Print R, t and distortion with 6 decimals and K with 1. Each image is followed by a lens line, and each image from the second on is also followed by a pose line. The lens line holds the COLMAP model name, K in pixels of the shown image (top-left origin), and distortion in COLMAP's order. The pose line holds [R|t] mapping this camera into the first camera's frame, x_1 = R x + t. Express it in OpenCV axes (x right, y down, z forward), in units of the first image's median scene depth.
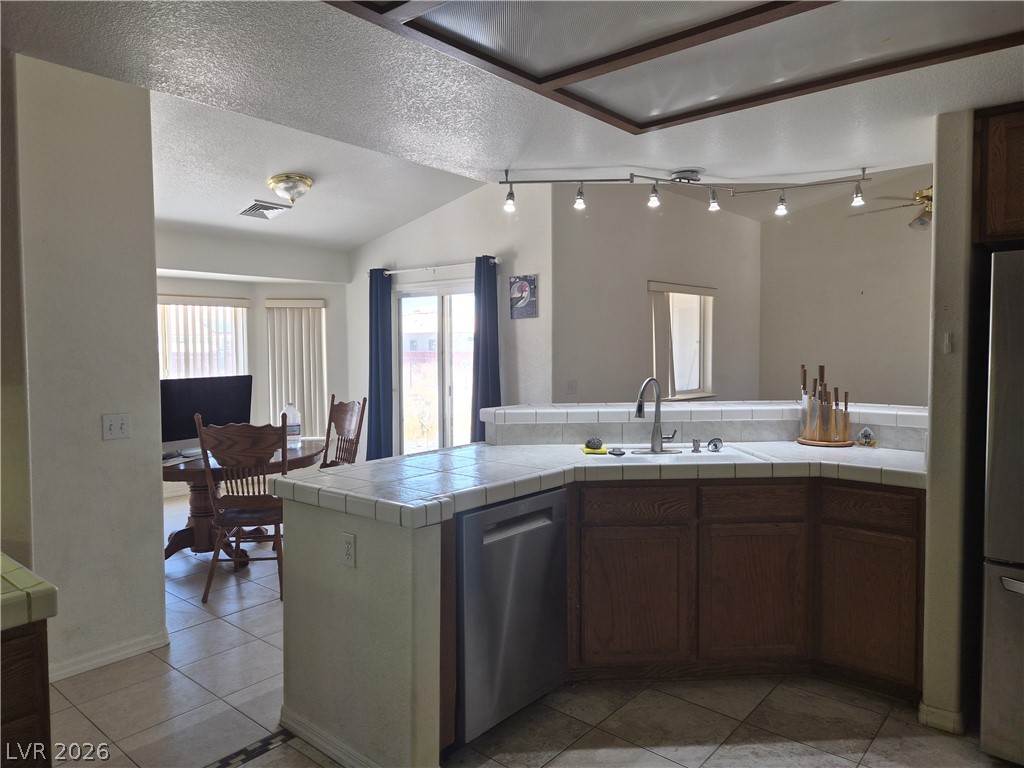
lens RADIAL K [[703.0, 0, 511.2], [0, 703.0, 396.1], [0, 0, 1]] dist [0.008054, 0.000796]
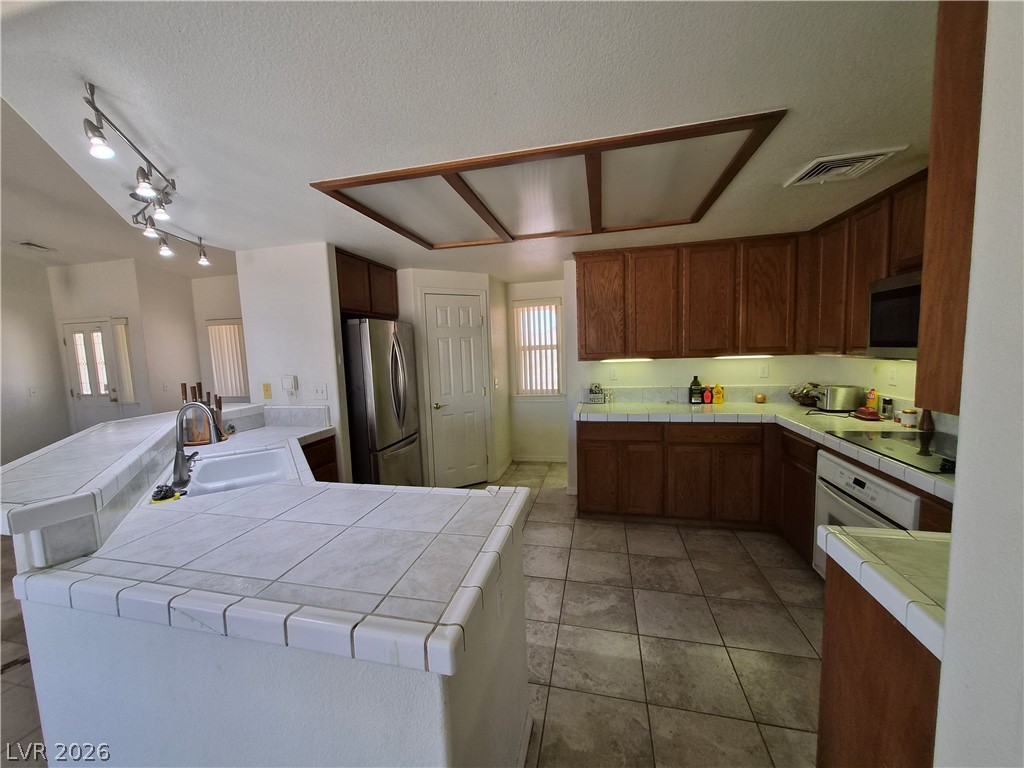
lens RADIAL K [[399.4, 0, 504.2], [0, 399.4, 385.0], [0, 0, 1]] dist [0.006665, -0.002692]
pose [[-0.447994, -0.060961, 0.891956, -0.274225], [0.105084, 0.987167, 0.120248, -0.039914], [-0.887839, 0.147601, -0.435839, 0.487835]]
